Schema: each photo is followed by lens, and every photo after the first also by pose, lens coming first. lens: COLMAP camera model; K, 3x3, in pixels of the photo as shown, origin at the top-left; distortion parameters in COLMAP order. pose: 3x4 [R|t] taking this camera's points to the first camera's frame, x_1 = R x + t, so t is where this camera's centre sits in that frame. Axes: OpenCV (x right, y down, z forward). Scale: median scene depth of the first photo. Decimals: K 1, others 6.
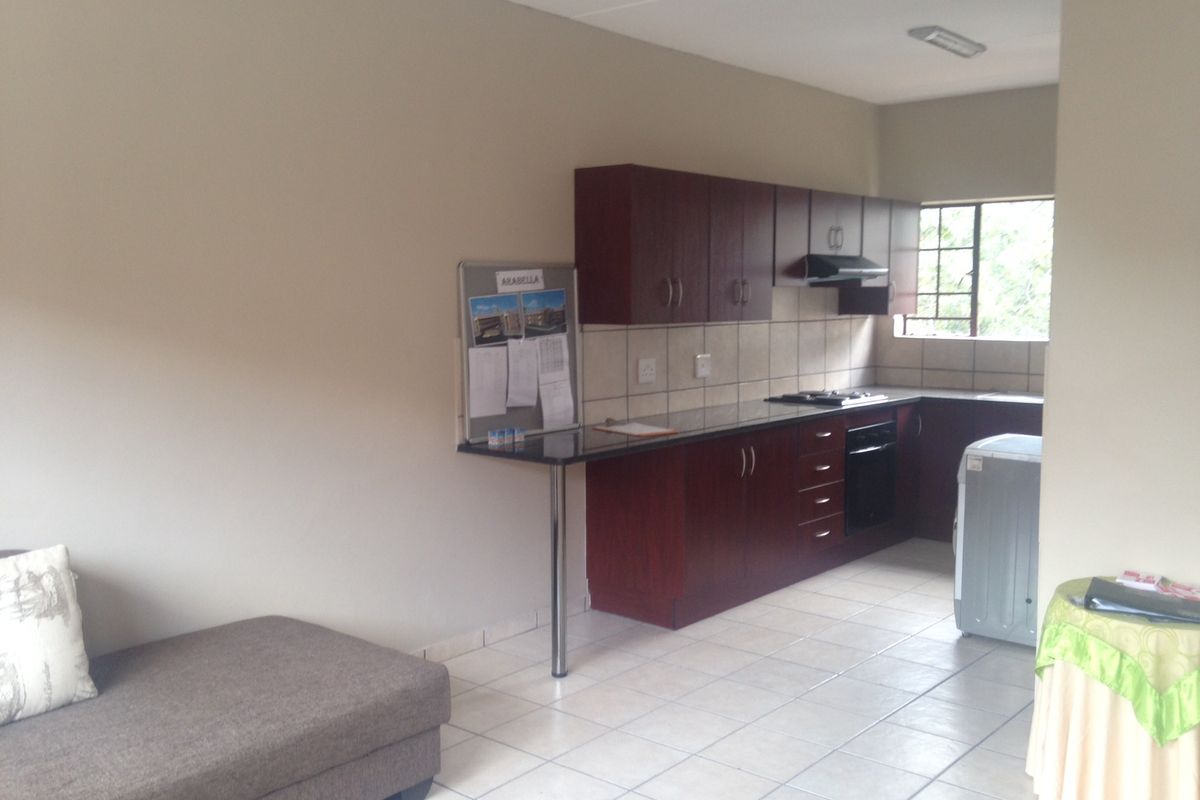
lens RADIAL K [[1125.6, 0, 568.4], [0, 1125.6, 378.5], [0, 0, 1]] dist [0.127032, 0.000034]
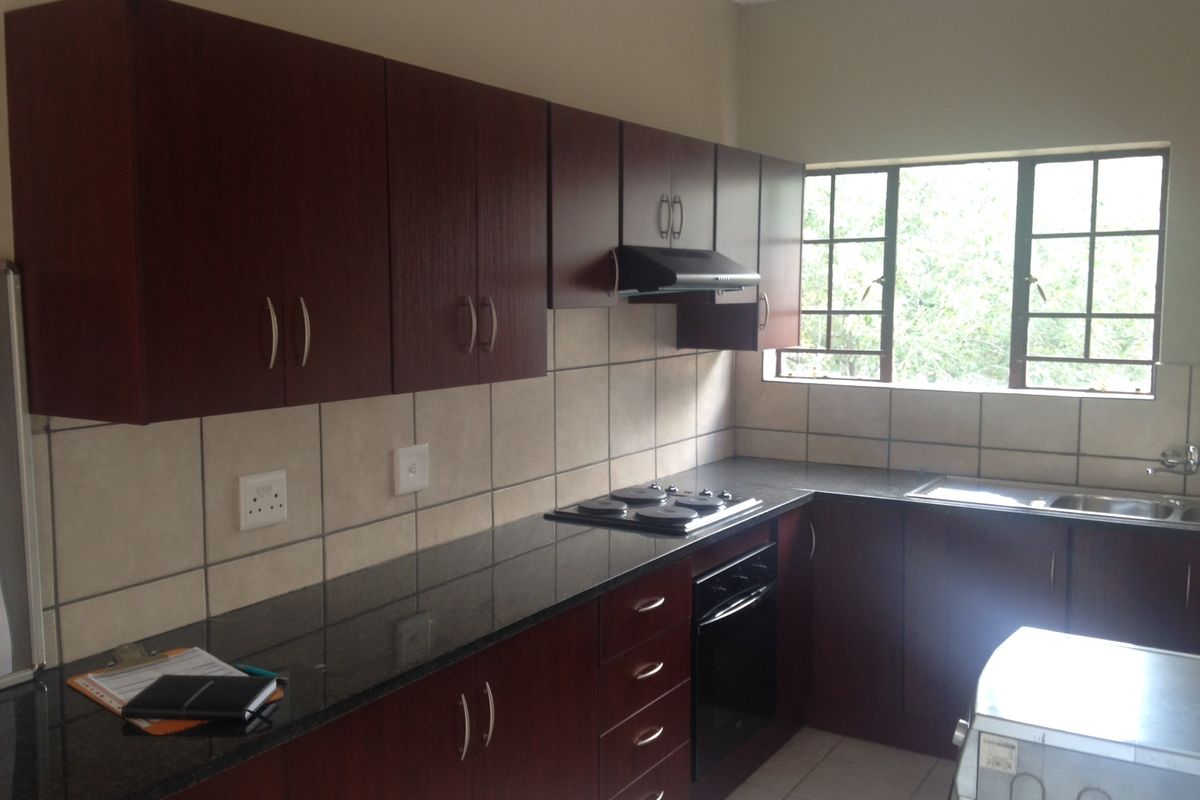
lens RADIAL K [[1125.6, 0, 568.4], [0, 1125.6, 378.5], [0, 0, 1]] dist [0.127032, 0.000034]
pose [[0.990710, -0.008797, 0.135706, 0.106732], [0.008166, 0.999953, 0.005204, -0.046693], [-0.135745, -0.004048, 0.990735, 0.444053]]
